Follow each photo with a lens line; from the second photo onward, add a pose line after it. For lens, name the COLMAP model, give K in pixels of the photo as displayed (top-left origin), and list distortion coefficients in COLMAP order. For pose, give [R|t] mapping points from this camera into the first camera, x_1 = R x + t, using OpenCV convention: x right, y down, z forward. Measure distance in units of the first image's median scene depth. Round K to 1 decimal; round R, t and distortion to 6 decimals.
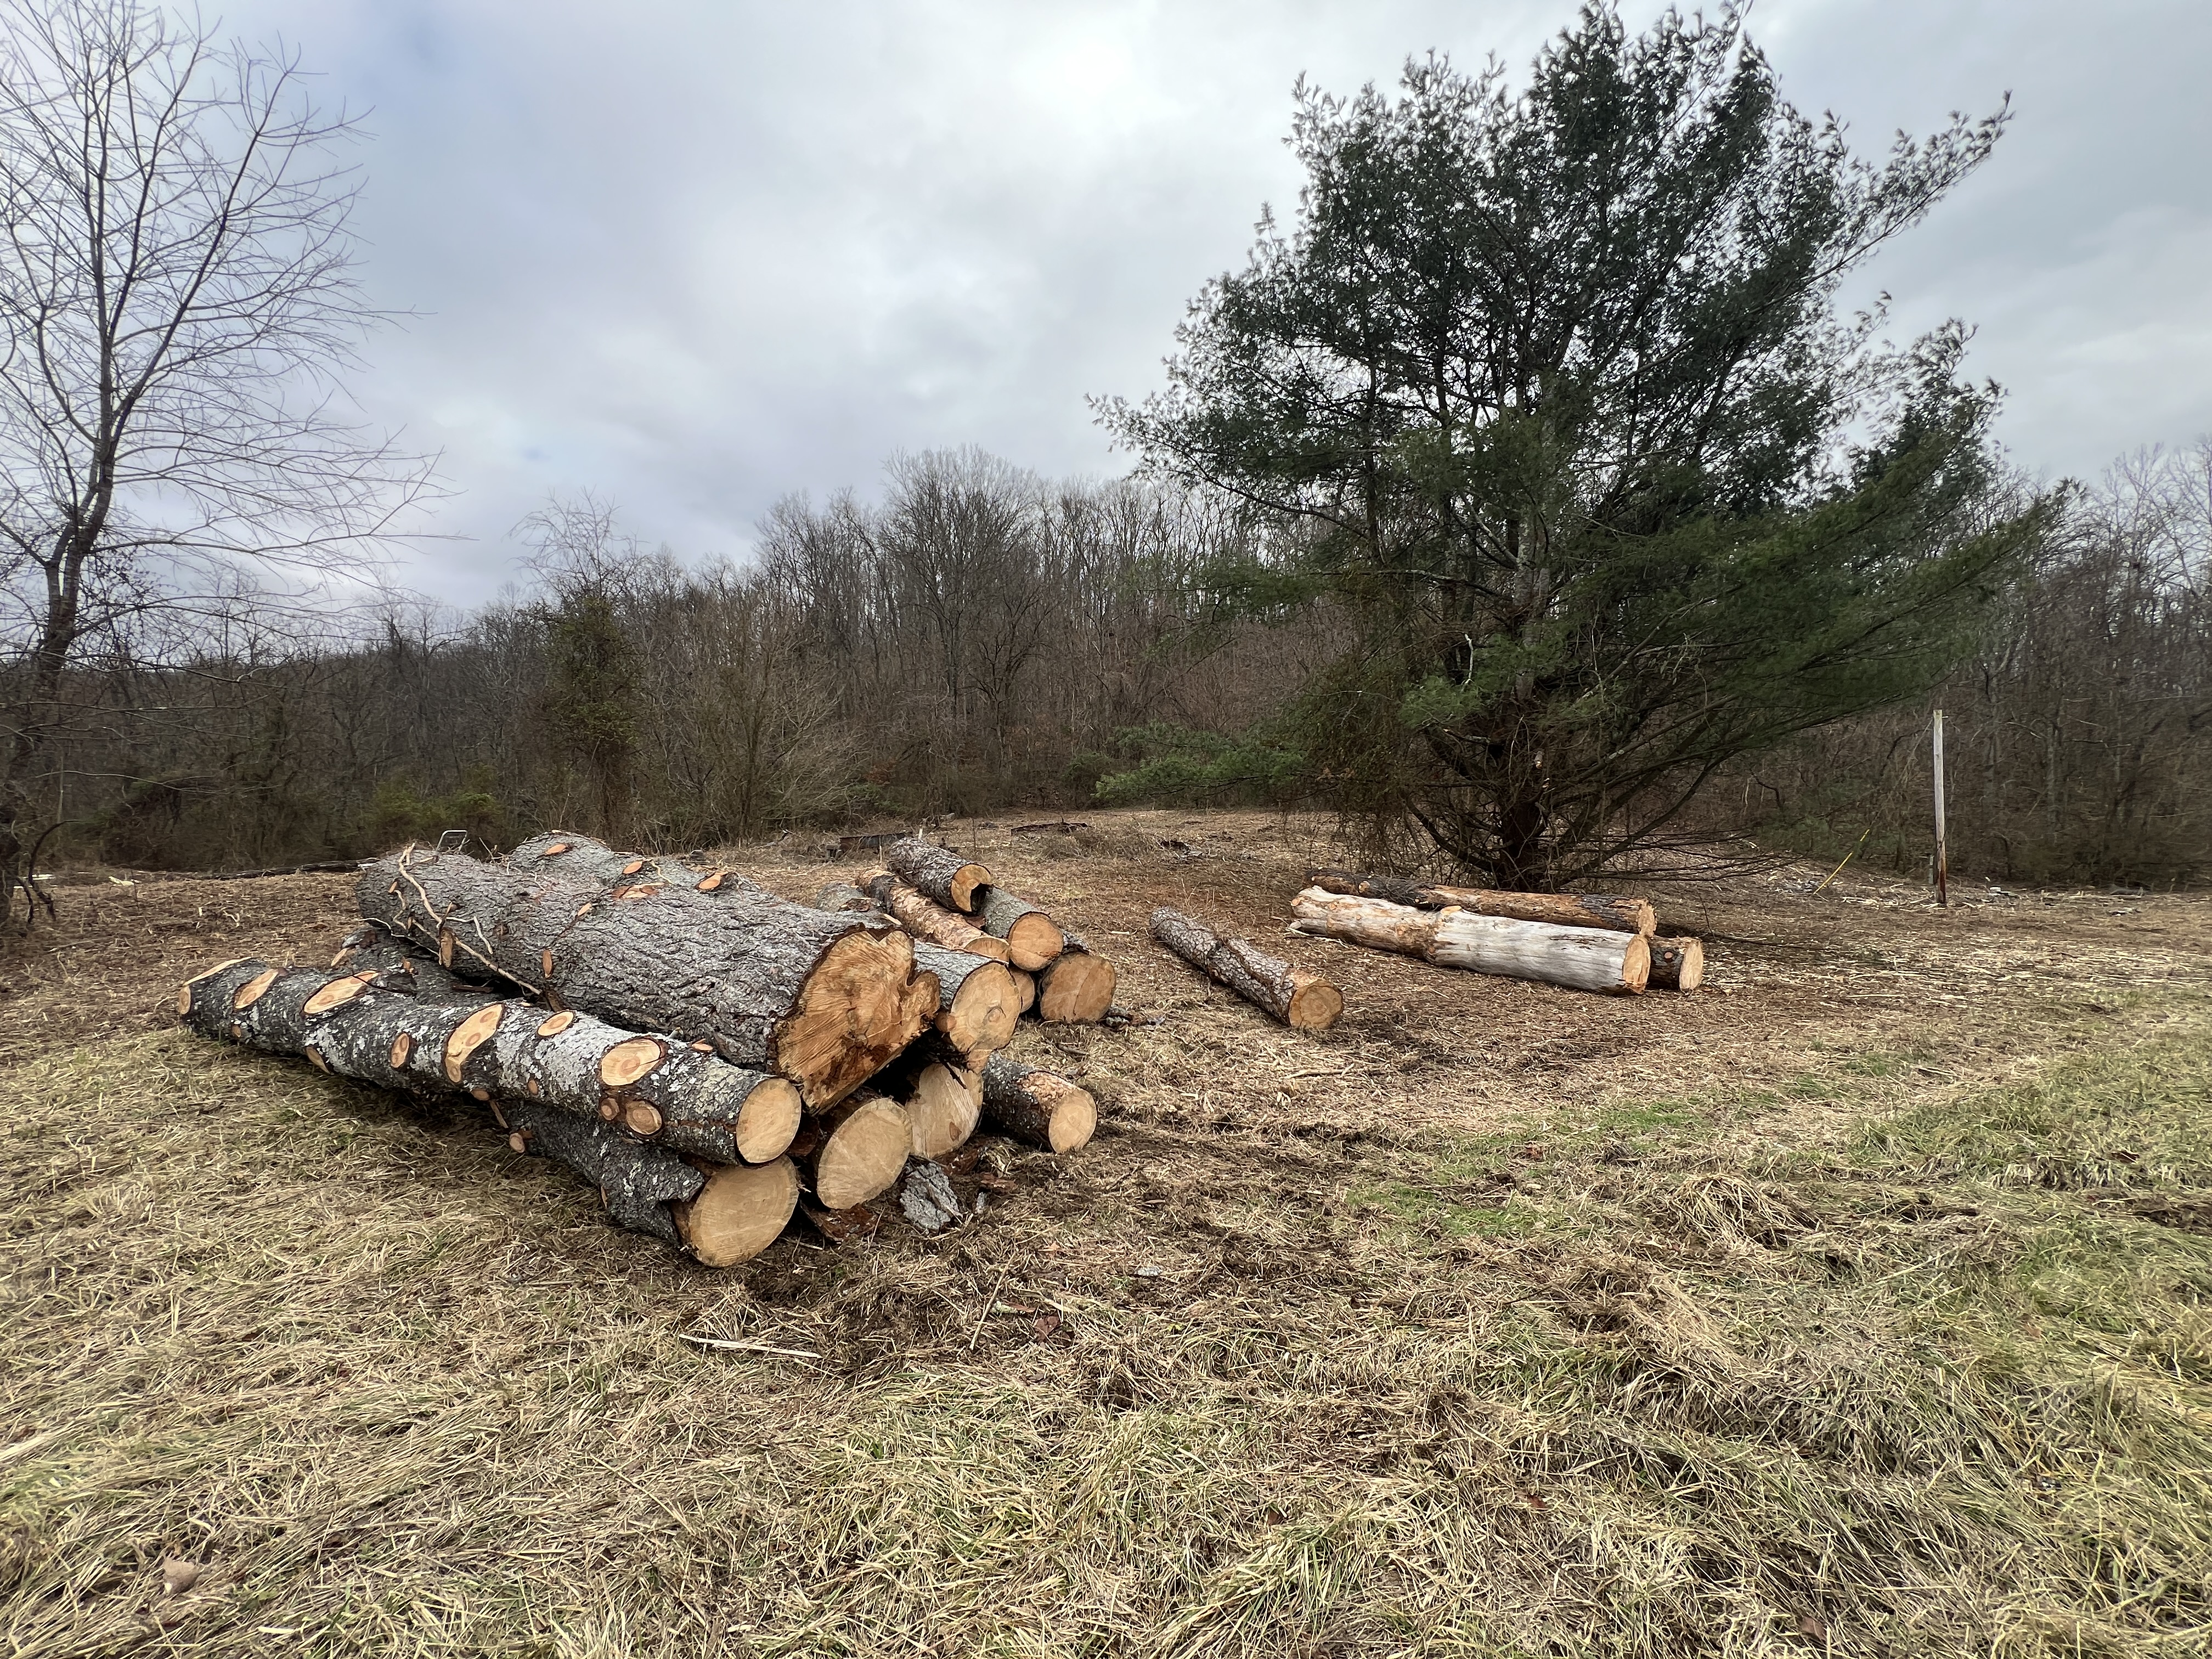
lens RADIAL K [[845.8, 0, 1098.0], [0, 845.8, 897.7], [0, 0, 1]] dist [-0.003144, 0.000854]
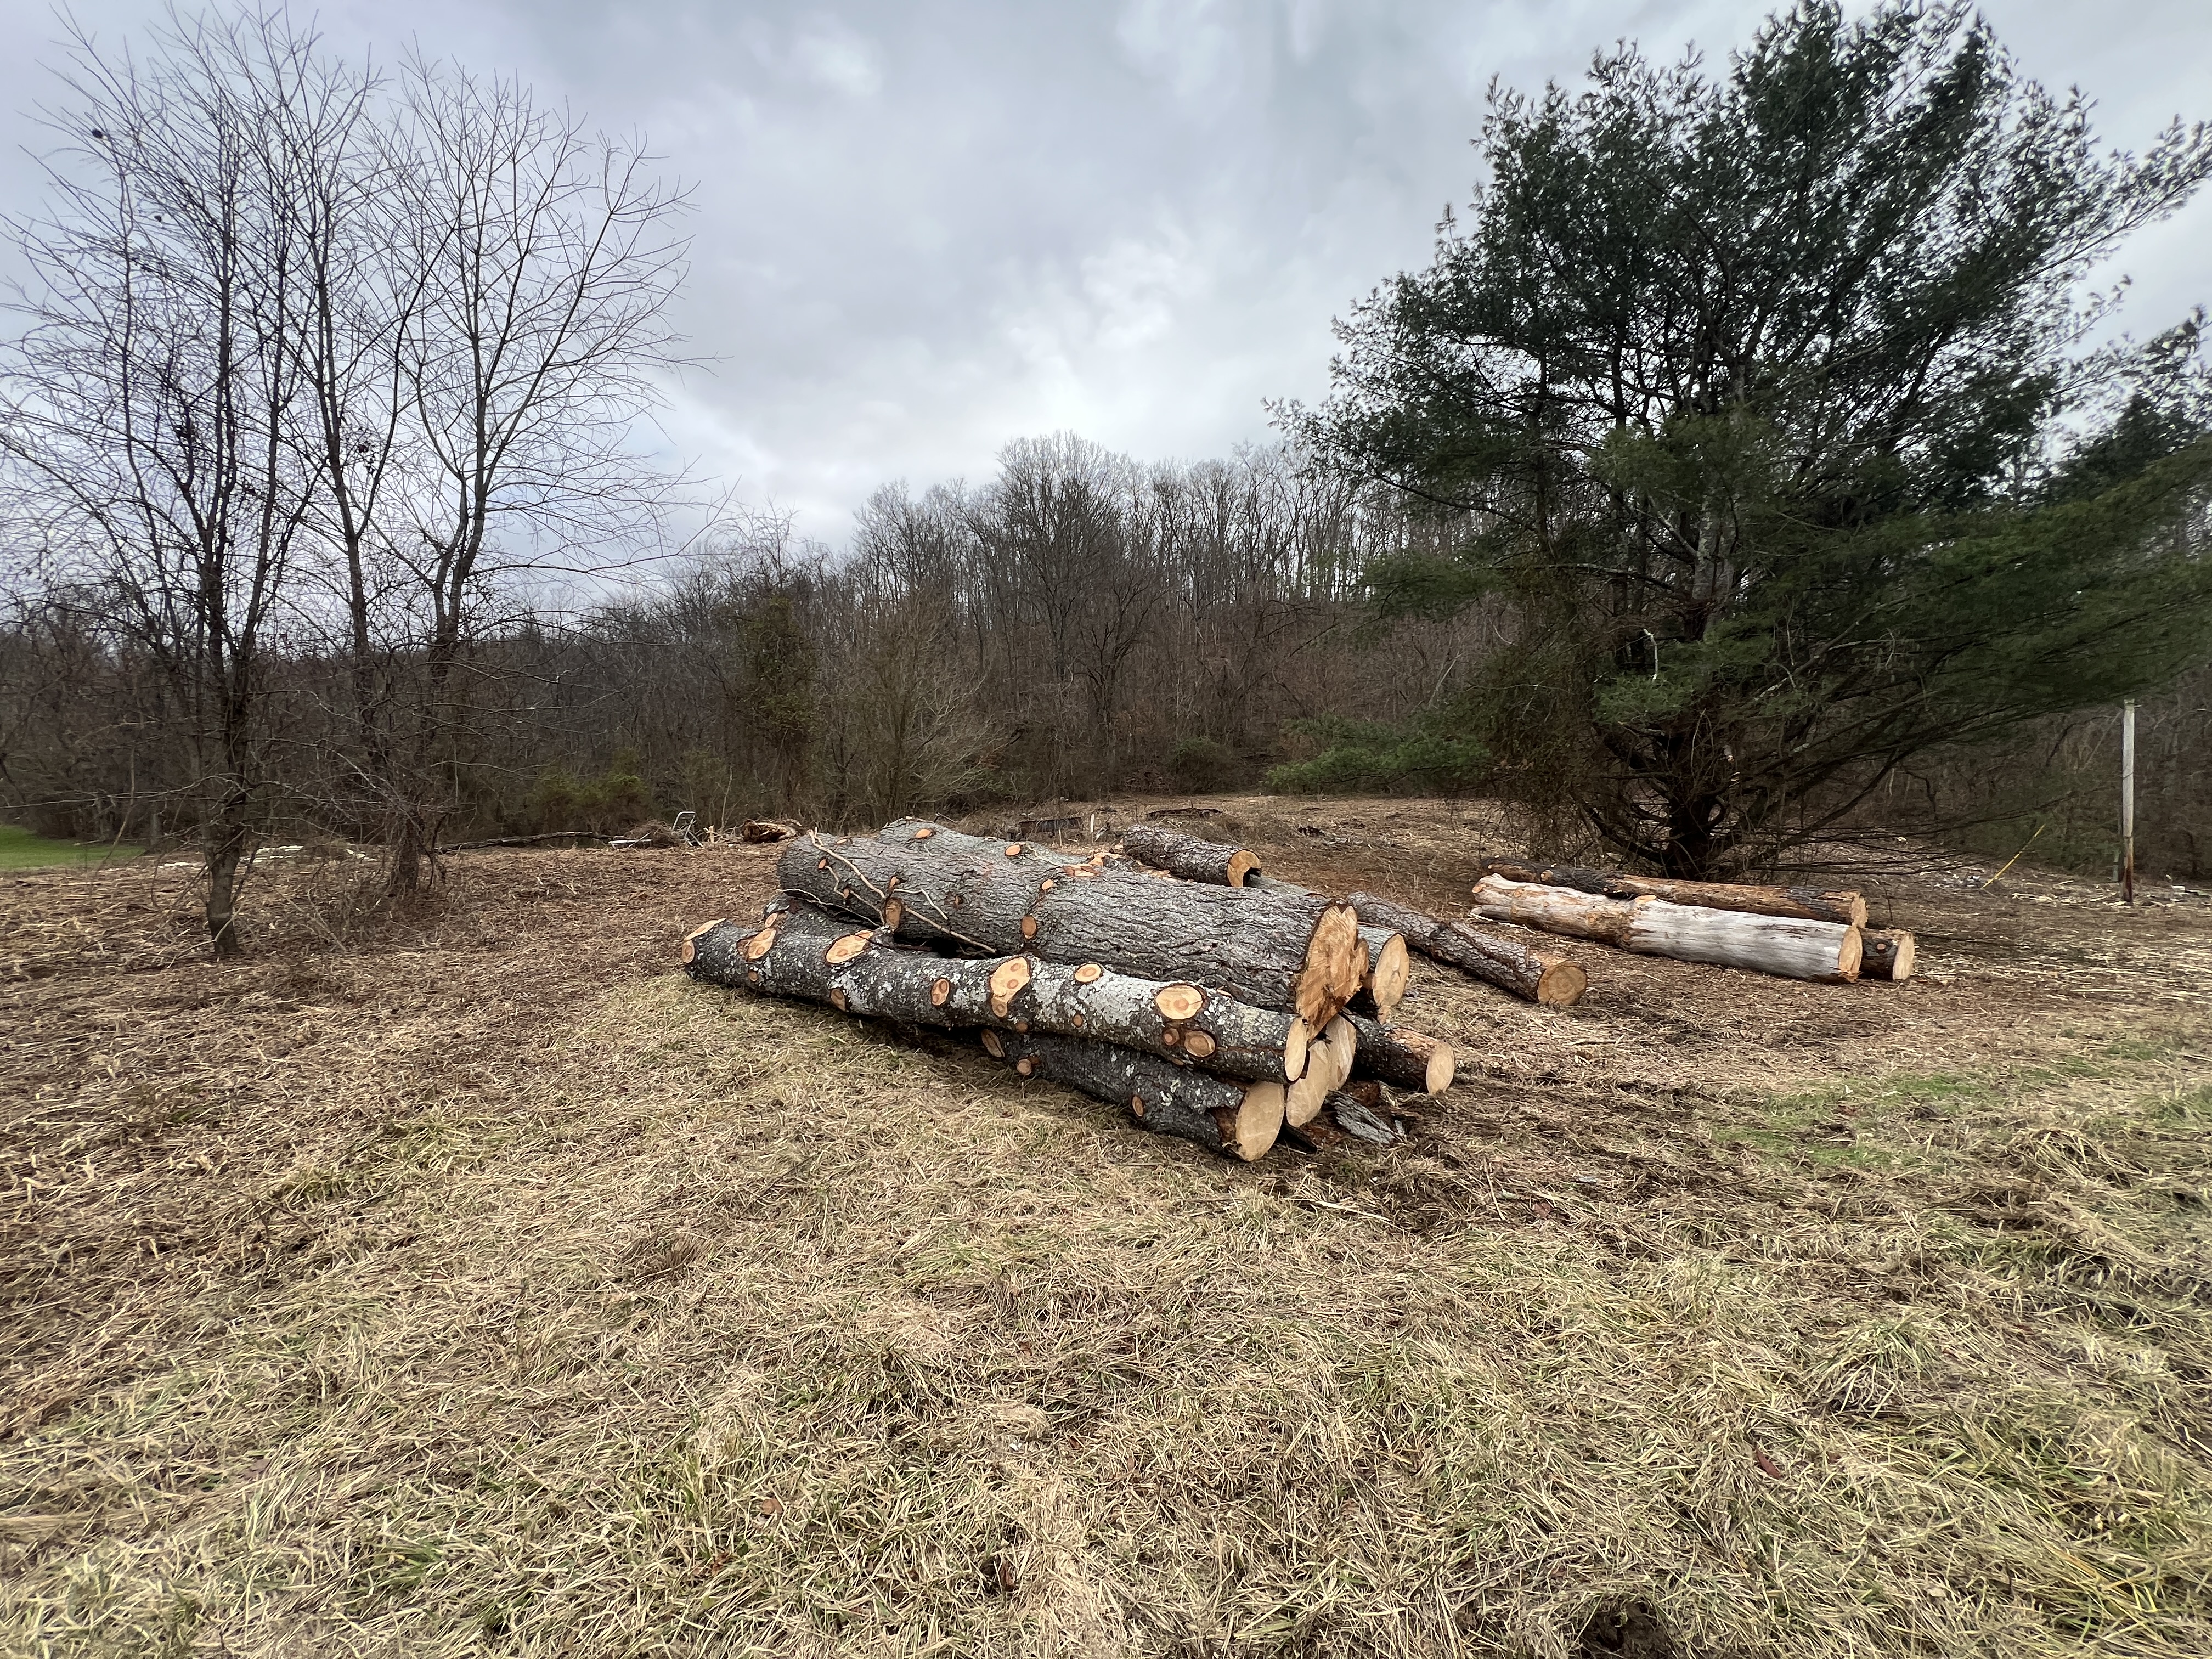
lens RADIAL K [[845.8, 0, 1098.0], [0, 845.8, 897.7], [0, 0, 1]] dist [-0.003144, 0.000854]
pose [[0.996562, 0.017510, -0.080976, -0.177303], [-0.015930, 0.999671, 0.020118, 0.002850], [0.081301, -0.018759, 0.996513, -0.094742]]
